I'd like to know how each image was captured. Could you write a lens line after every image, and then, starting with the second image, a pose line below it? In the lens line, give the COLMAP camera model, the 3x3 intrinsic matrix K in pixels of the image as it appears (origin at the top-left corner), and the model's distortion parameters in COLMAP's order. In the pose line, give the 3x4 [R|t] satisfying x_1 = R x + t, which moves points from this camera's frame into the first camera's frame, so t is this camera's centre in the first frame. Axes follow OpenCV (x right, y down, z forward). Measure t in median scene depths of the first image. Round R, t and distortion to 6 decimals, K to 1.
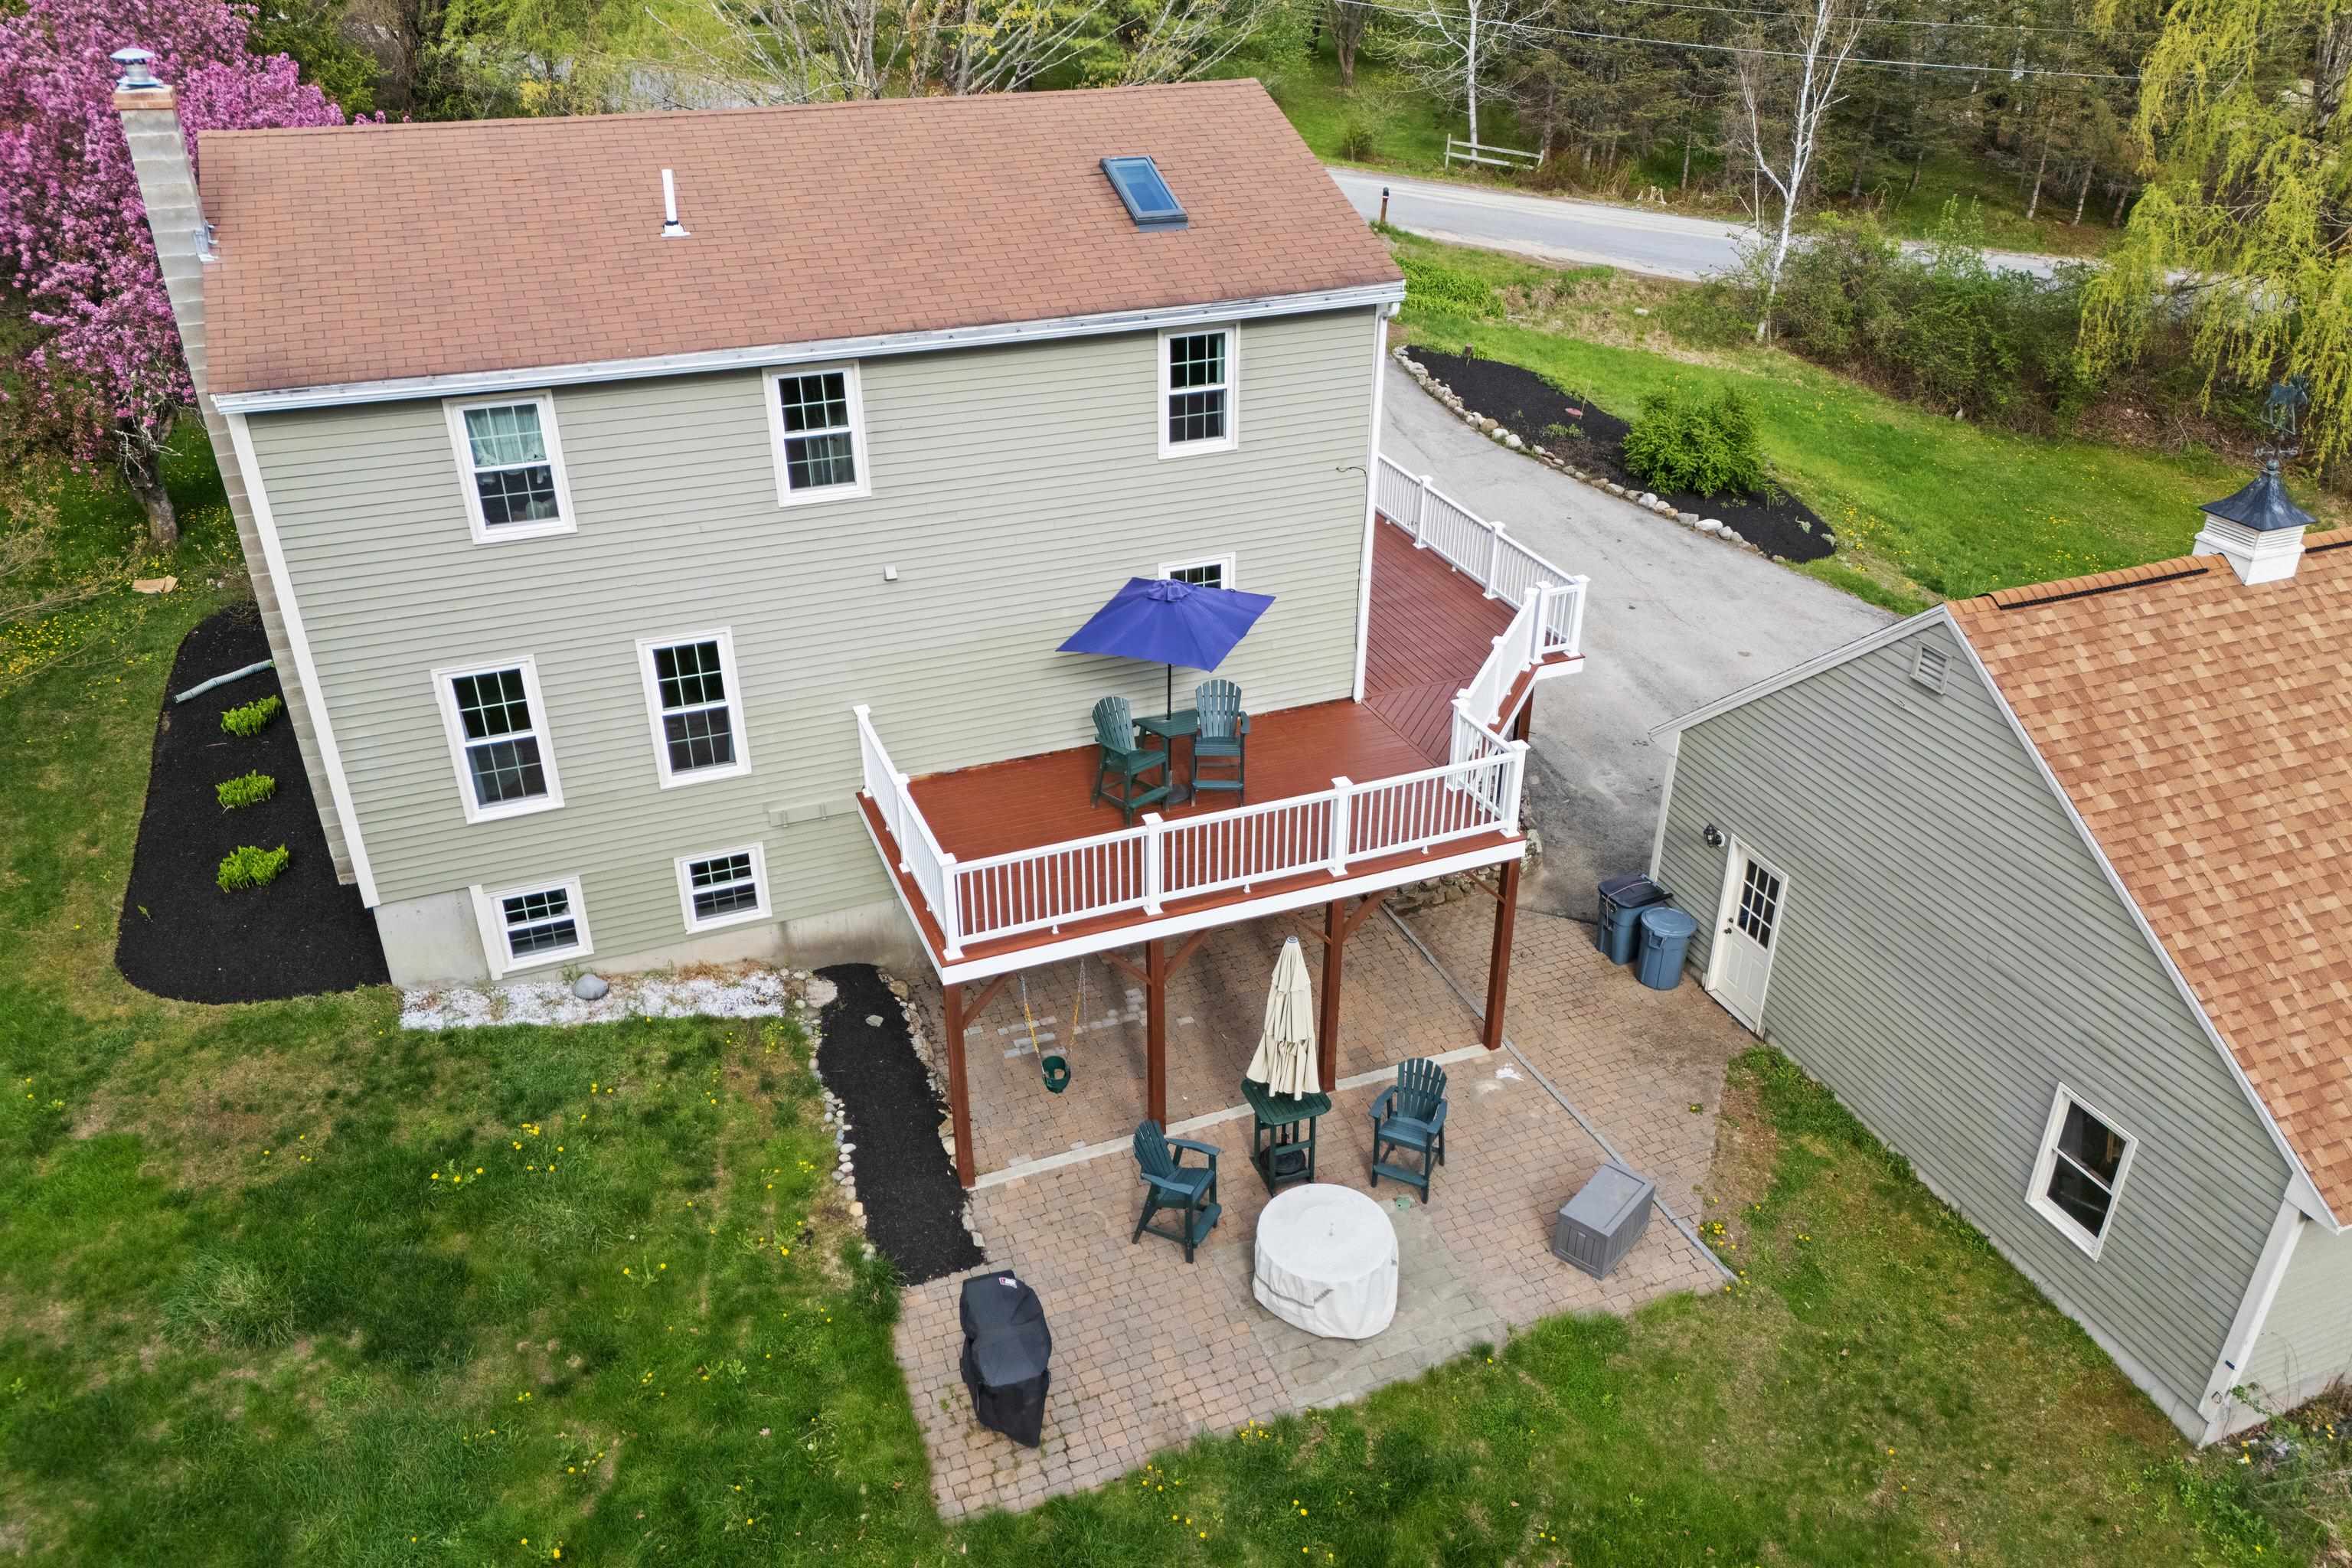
lens RADIAL K [[1725.7, 0, 1176.0], [0, 1725.7, 784.0], [0, 0, 1]] dist [0.097930, -0.155453]
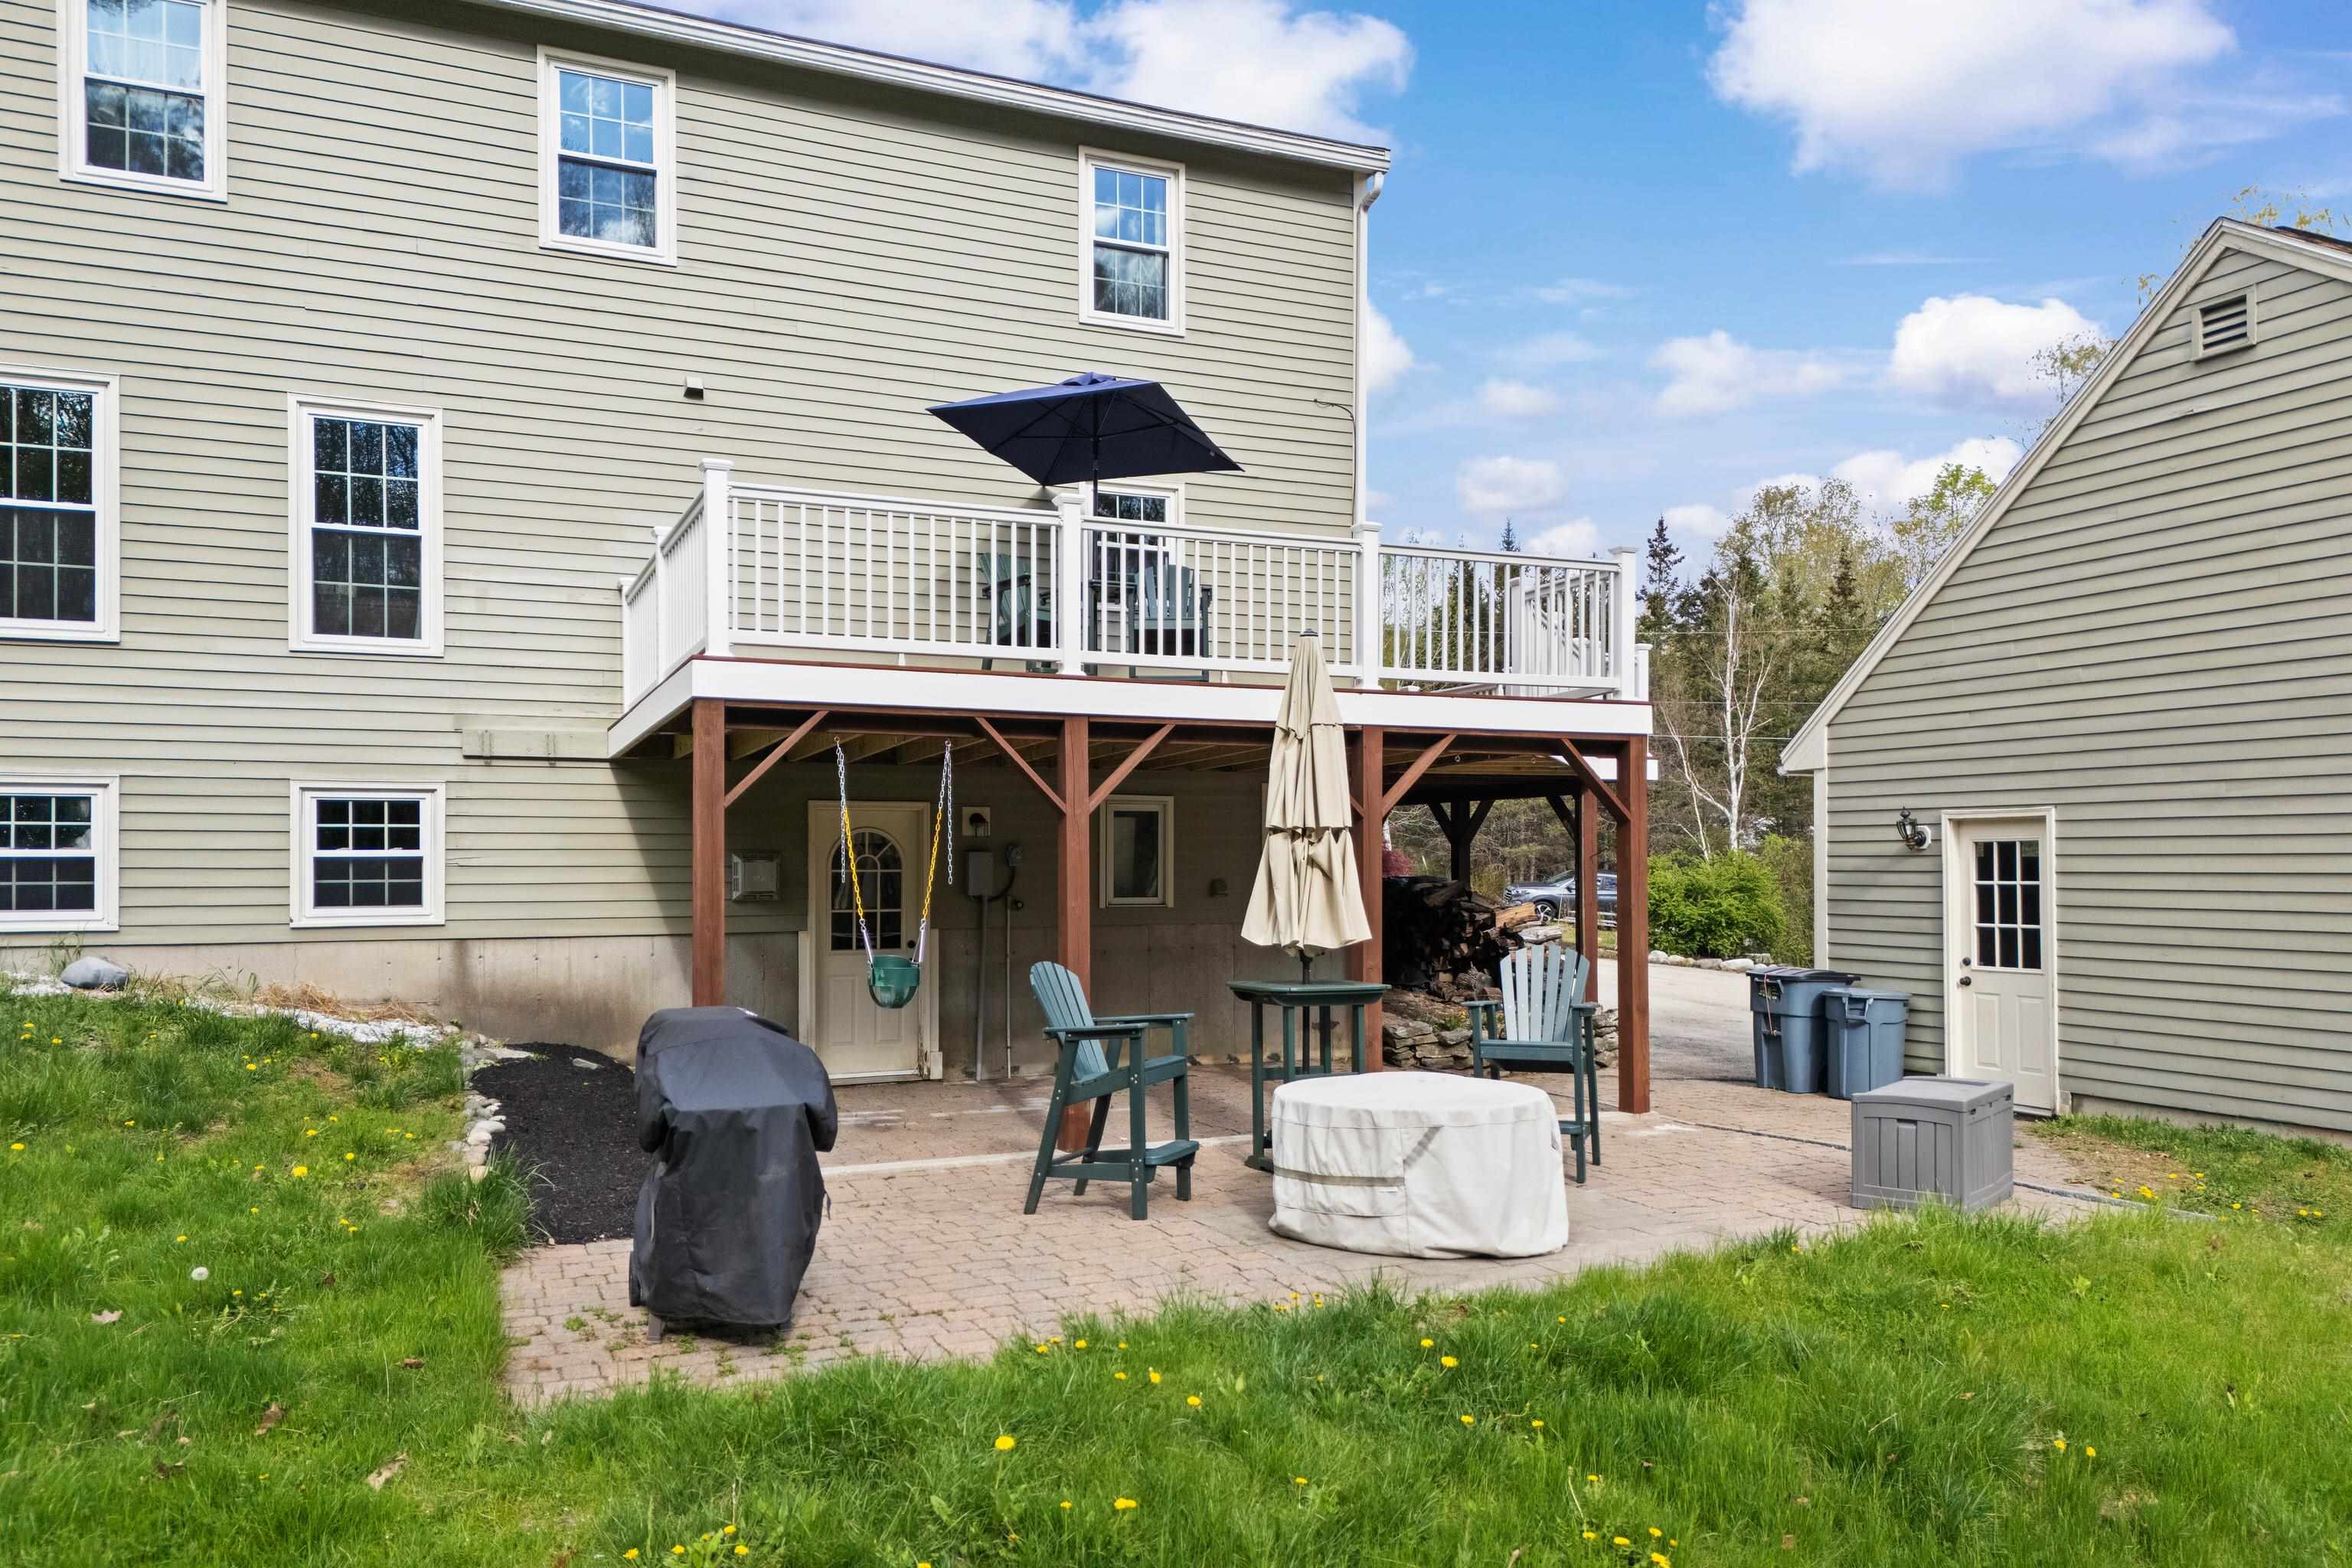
lens RADIAL K [[1747.2, 0, 1181.8], [0, 1747.2, 850.1], [0, 0, 1]] dist [0.059326, -0.051830]
pose [[0.998692, -0.001723, 0.051096, -0.005377], [0.026906, 0.867541, -0.496638, 0.396235], [-0.043472, 0.497363, 0.866452, 0.469528]]
